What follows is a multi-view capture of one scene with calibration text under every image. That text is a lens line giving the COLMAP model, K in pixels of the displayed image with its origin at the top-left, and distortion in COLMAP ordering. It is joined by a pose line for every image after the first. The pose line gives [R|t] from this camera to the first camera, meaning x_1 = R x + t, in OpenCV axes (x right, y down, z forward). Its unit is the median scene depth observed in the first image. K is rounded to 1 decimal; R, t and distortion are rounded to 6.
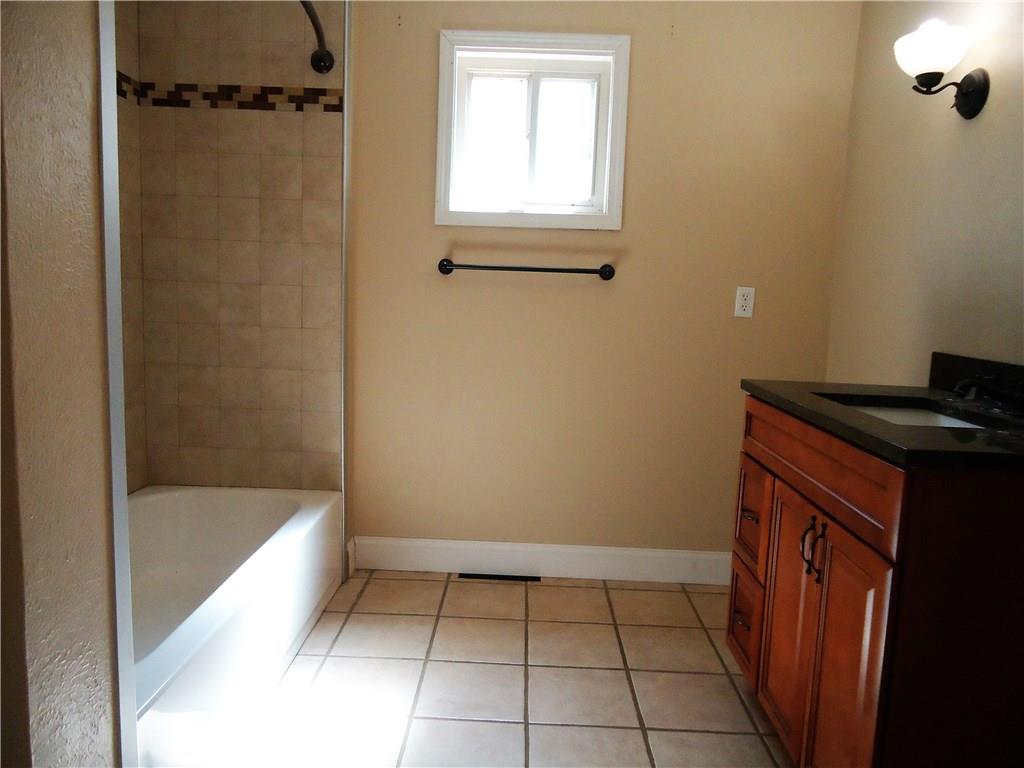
lens RADIAL K [[766.7, 0, 505.5], [0, 766.7, 380.5], [0, 0, 1]] dist [0.010031, 0.017720]
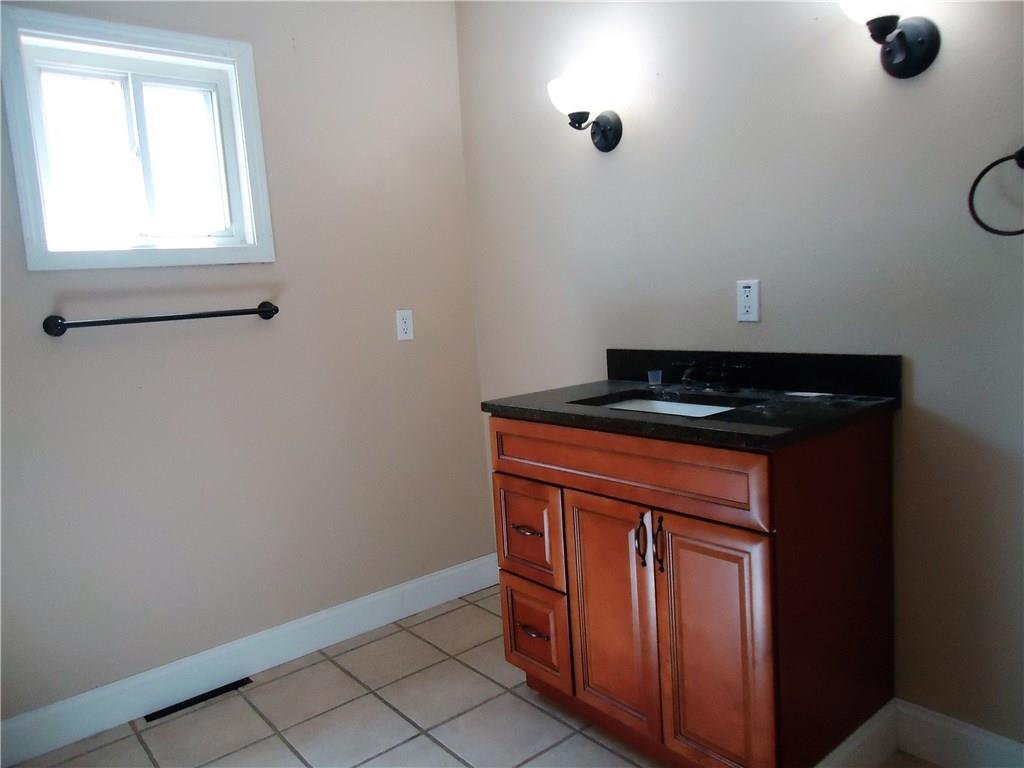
lens RADIAL K [[766.7, 0, 511.7], [0, 766.7, 381.8], [0, 0, 1]] dist [0.010031, 0.017720]
pose [[0.754036, -0.167017, 0.635245, -0.231484], [0.177245, 0.982993, 0.048056, -0.053745], [-0.632467, 0.076358, 0.770814, 0.152433]]
